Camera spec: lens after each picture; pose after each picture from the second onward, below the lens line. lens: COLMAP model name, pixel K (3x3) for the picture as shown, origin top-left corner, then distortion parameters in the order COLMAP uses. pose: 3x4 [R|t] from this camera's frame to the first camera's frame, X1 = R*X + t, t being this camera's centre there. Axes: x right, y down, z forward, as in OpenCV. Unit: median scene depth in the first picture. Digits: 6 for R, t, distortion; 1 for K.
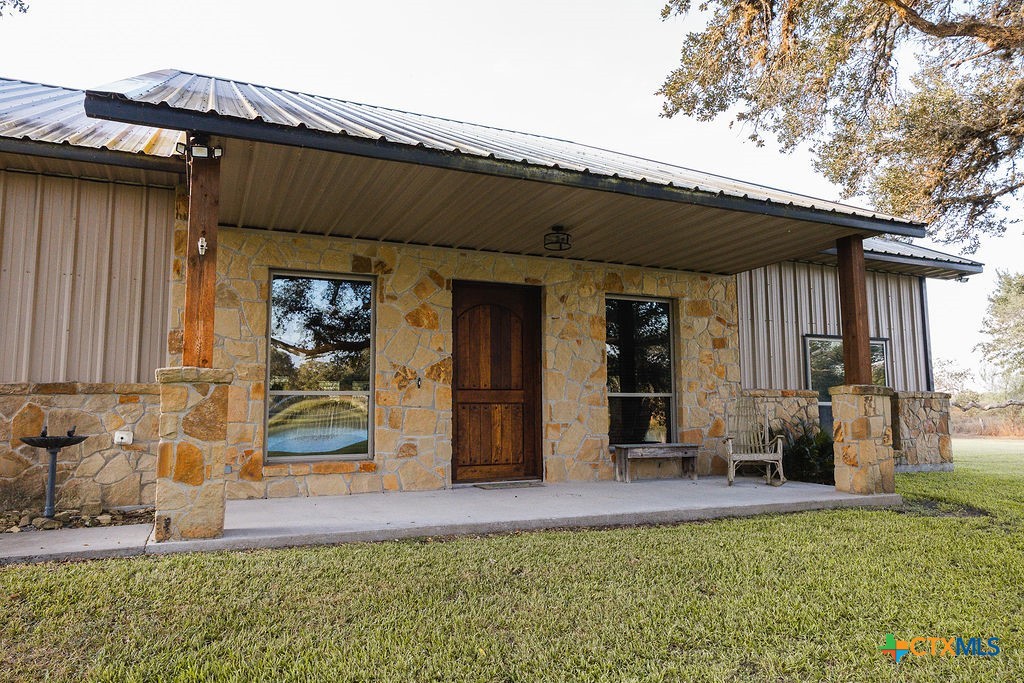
lens RADIAL K [[674.7, 0, 516.4], [0, 674.7, 346.7], [0, 0, 1]] dist [0.009252, 0.000476]
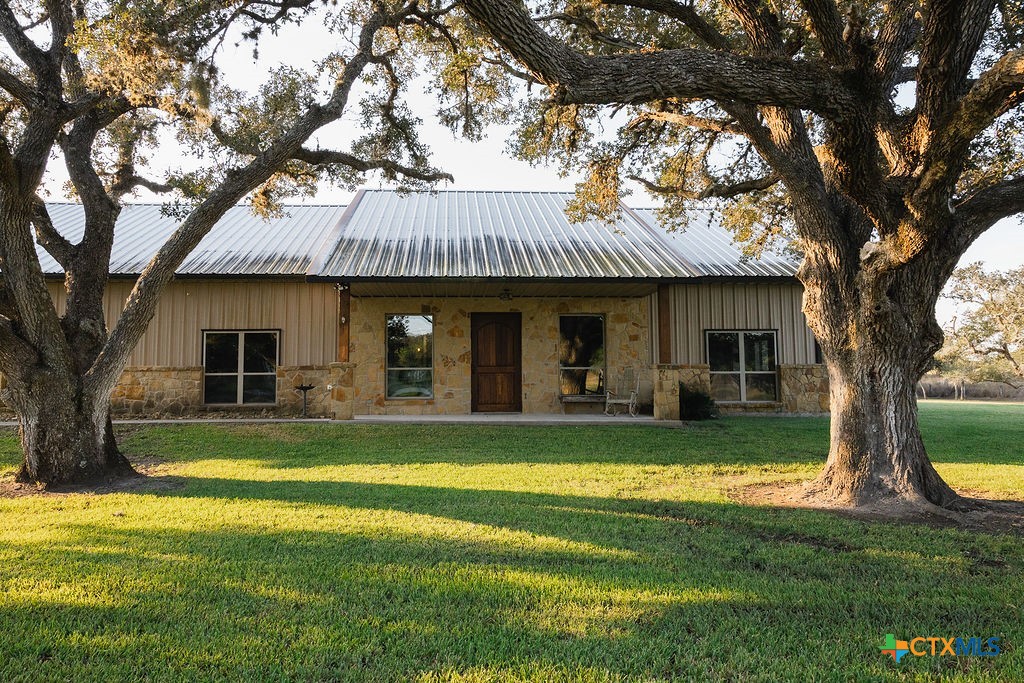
lens RADIAL K [[674.7, 0, 509.7], [0, 674.7, 337.2], [0, 0, 1]] dist [0.009252, 0.000476]
pose [[0.940804, -0.017919, -0.338478, 0.711911], [0.031299, 0.998928, 0.034113, -0.092143], [0.337503, -0.042688, 0.940356, -0.889338]]
